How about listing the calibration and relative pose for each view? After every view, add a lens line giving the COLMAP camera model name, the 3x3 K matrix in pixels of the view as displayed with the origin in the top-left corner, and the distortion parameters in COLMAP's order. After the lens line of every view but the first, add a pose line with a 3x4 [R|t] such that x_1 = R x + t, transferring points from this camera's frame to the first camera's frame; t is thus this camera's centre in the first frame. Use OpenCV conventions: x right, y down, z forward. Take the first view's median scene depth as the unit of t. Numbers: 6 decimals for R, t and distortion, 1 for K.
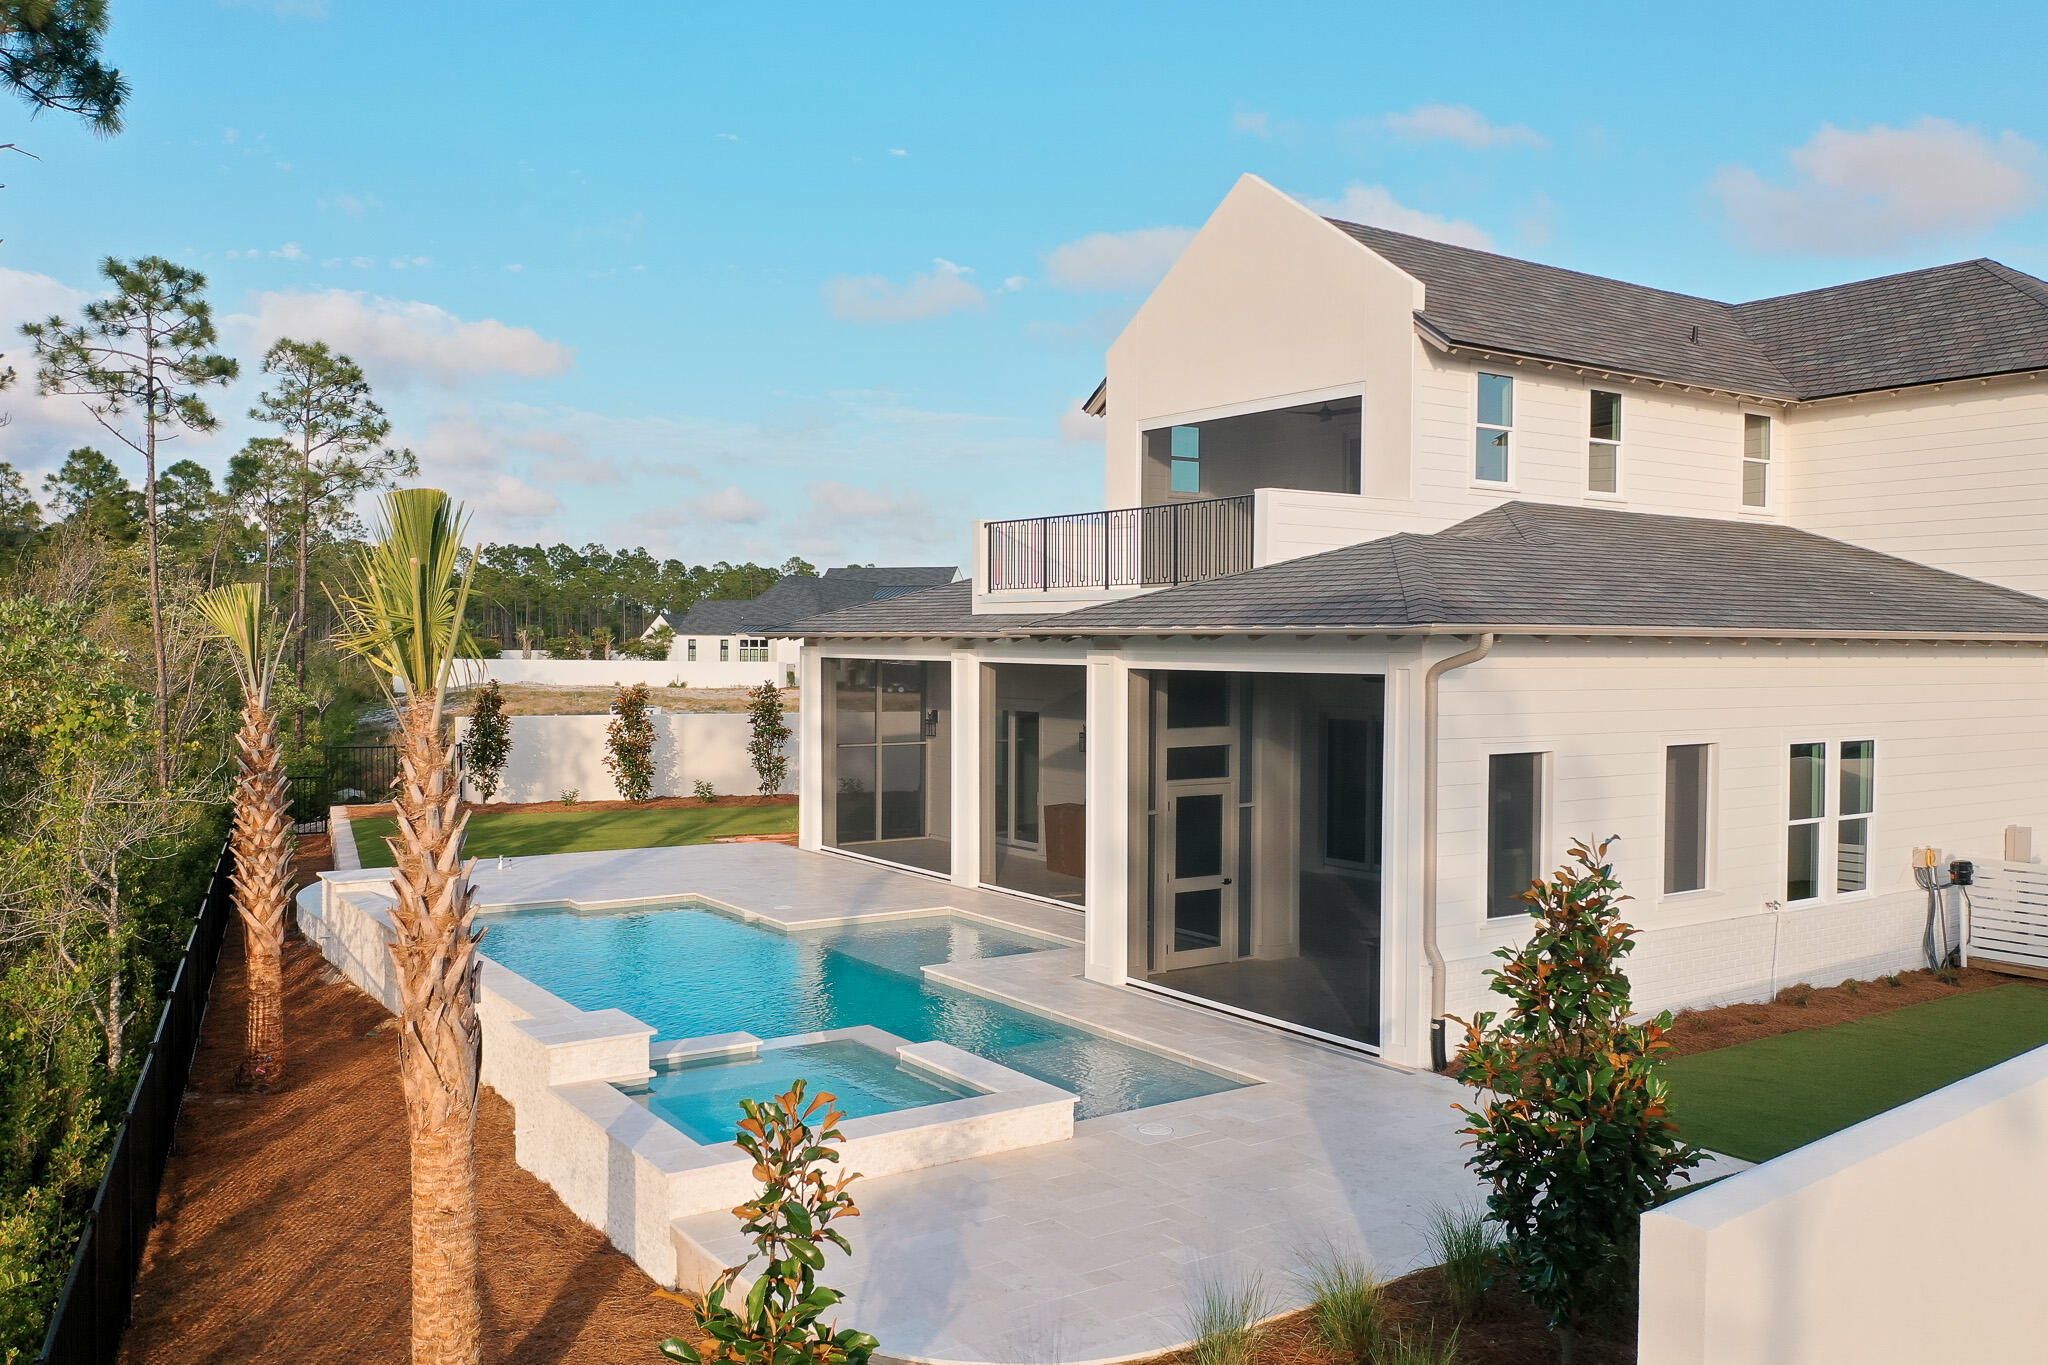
lens RADIAL K [[1622.6, 0, 1024.0], [0, 1622.6, 682.5], [0, 0, 1]] dist [-0.004476, -0.001733]
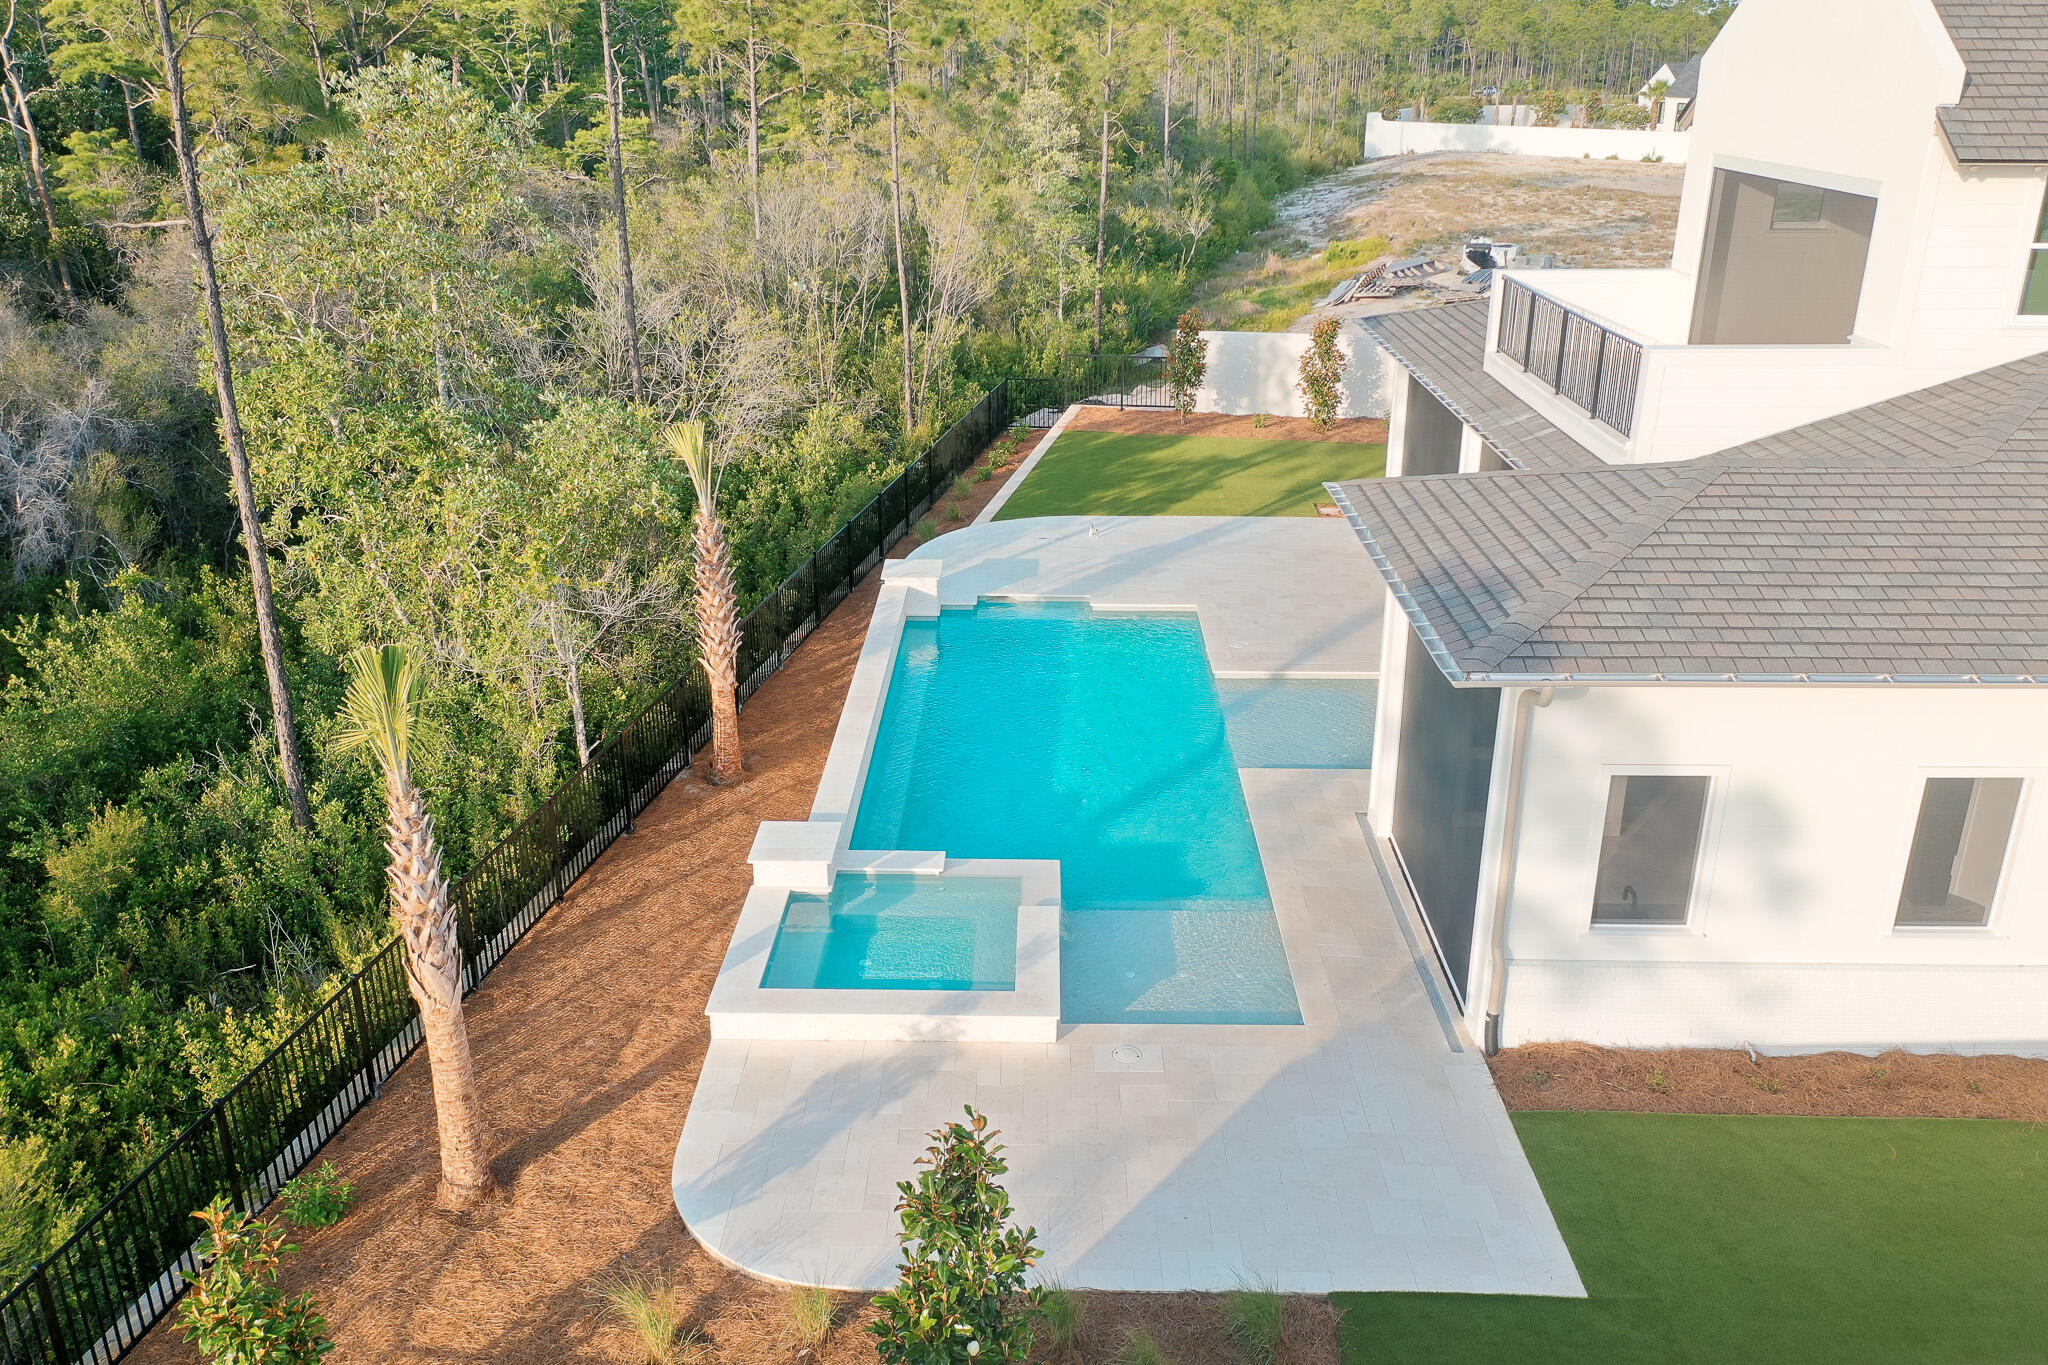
lens RADIAL K [[1630.7, 0, 1024.0], [0, 1630.7, 682.5], [0, 0, 1]] dist [0.000274, -0.008210]
pose [[0.816718, 0.205434, -0.539230, 0.408555], [-0.009199, 0.938997, 0.343803, -0.264500], [0.576964, -0.275829, 0.768785, 0.069633]]
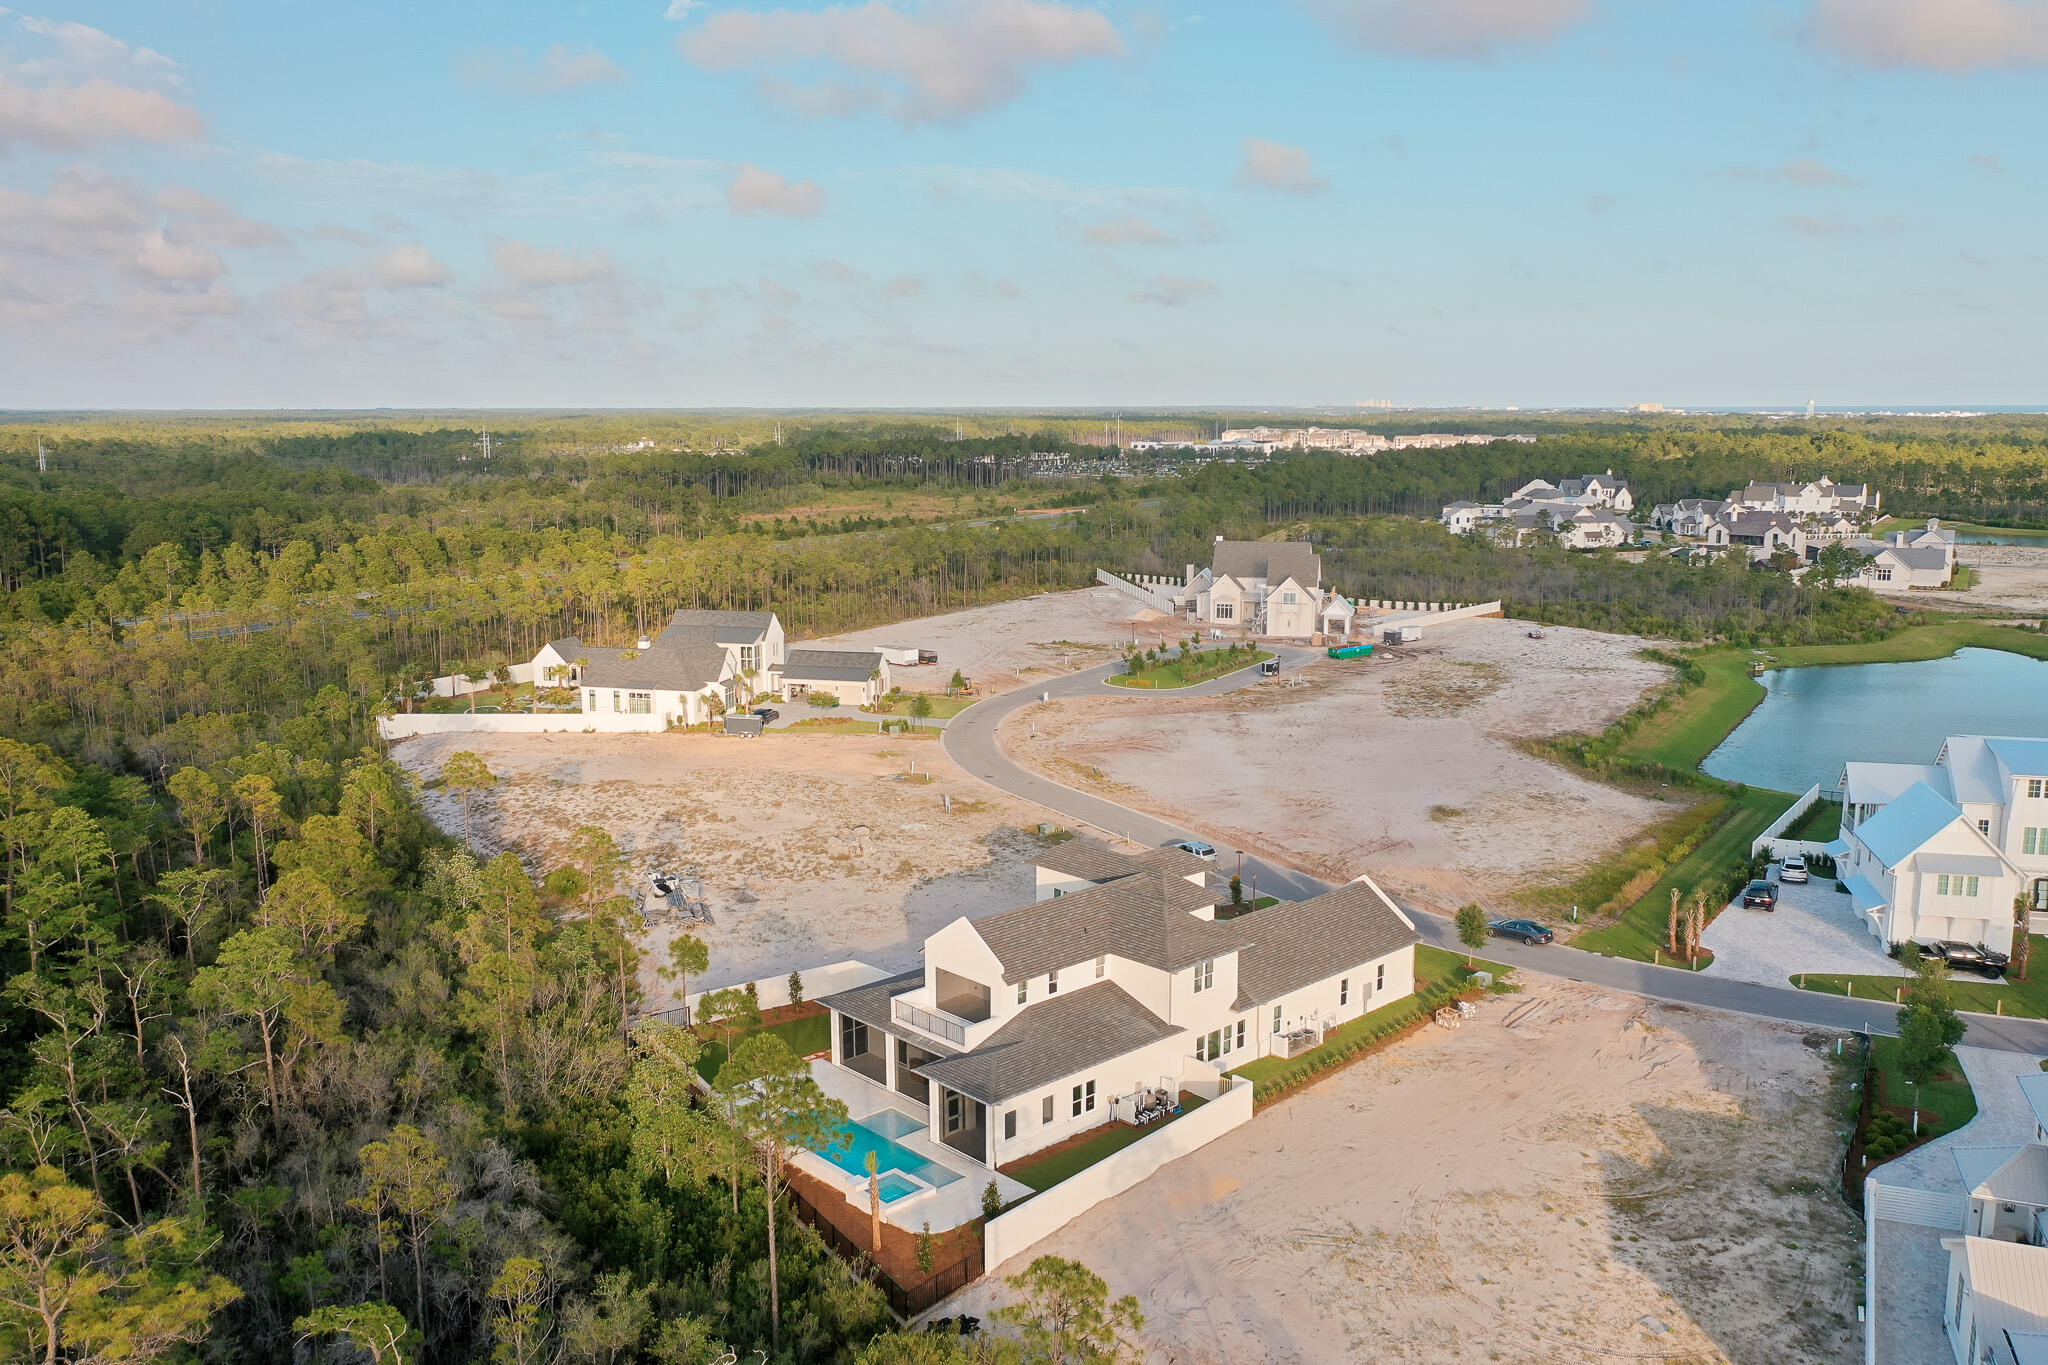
lens RADIAL K [[1630.7, 0, 1024.0], [0, 1630.7, 682.5], [0, 0, 1]] dist [0.000274, -0.008210]
pose [[0.988317, -0.028485, 0.149726, -0.364914], [0.007708, 0.990464, 0.137555, -1.786647], [-0.152216, -0.134794, 0.979112, -3.508366]]
